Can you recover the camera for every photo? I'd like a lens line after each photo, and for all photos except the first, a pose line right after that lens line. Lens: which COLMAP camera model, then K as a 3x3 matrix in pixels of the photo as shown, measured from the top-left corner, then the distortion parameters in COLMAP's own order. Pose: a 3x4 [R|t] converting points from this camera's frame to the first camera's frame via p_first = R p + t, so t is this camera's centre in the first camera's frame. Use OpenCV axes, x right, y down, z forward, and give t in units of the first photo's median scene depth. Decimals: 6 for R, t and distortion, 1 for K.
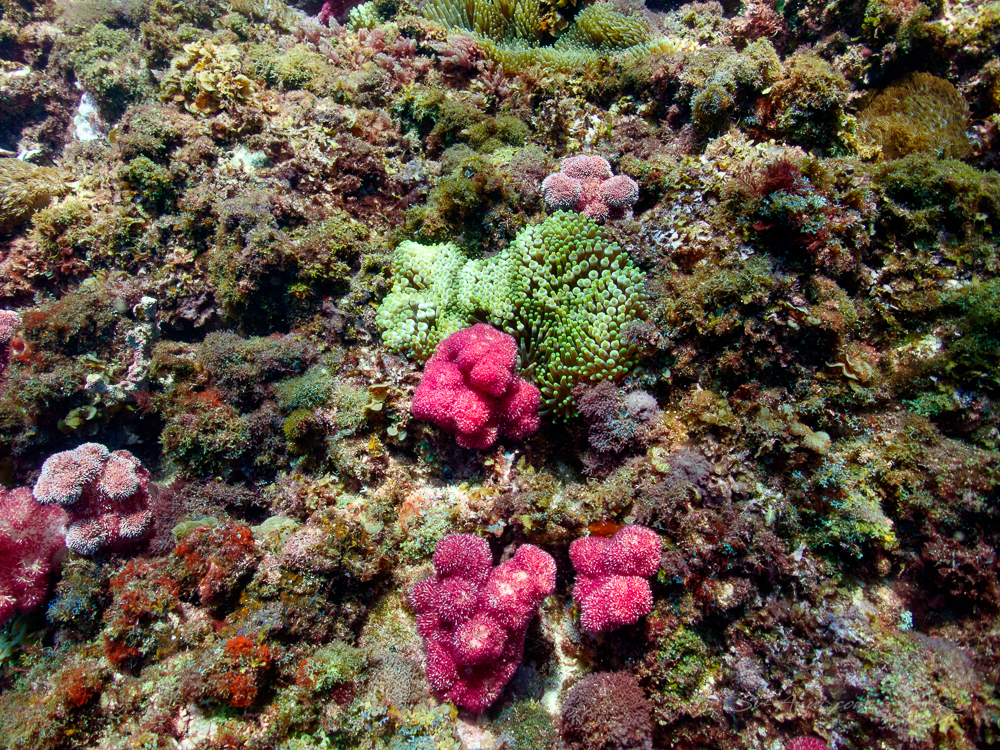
lens RADIAL K [[751.9, 0, 500.0], [0, 751.9, 375.0], [0, 0, 1]] dist [0.009809, 0.001881]
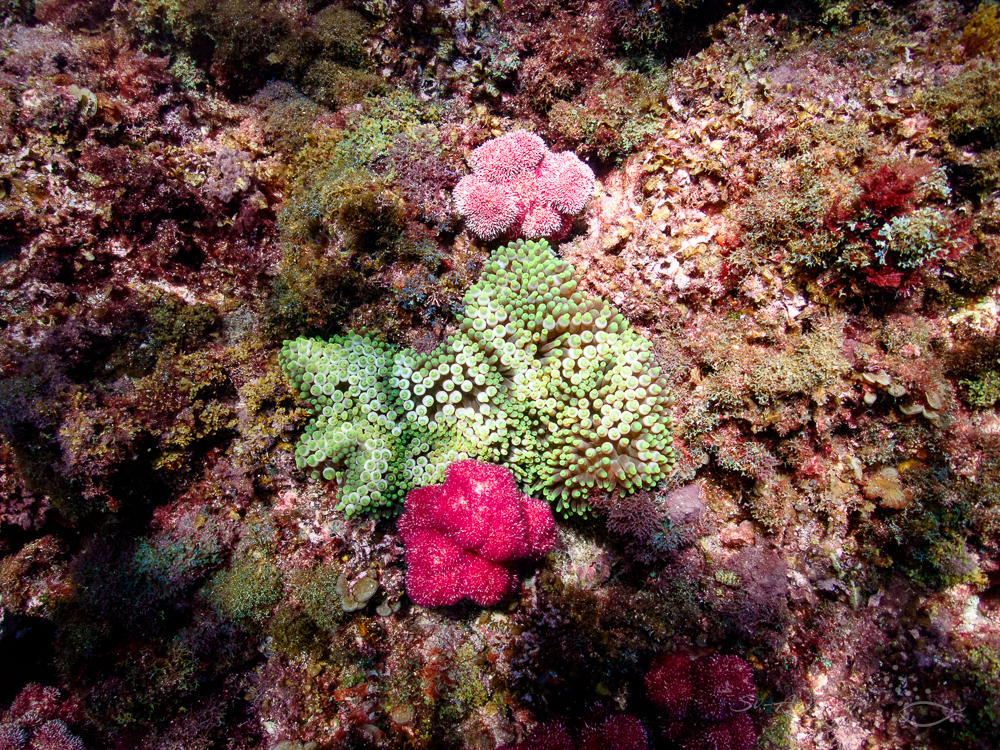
lens RADIAL K [[751.9, 0, 500.0], [0, 751.9, 375.0], [0, 0, 1]] dist [0.009809, 0.001881]
pose [[0.936203, -0.331540, 0.116639, -0.037579], [0.244392, 0.852608, 0.461879, -0.441824], [-0.252579, -0.403906, 0.879240, 0.356336]]
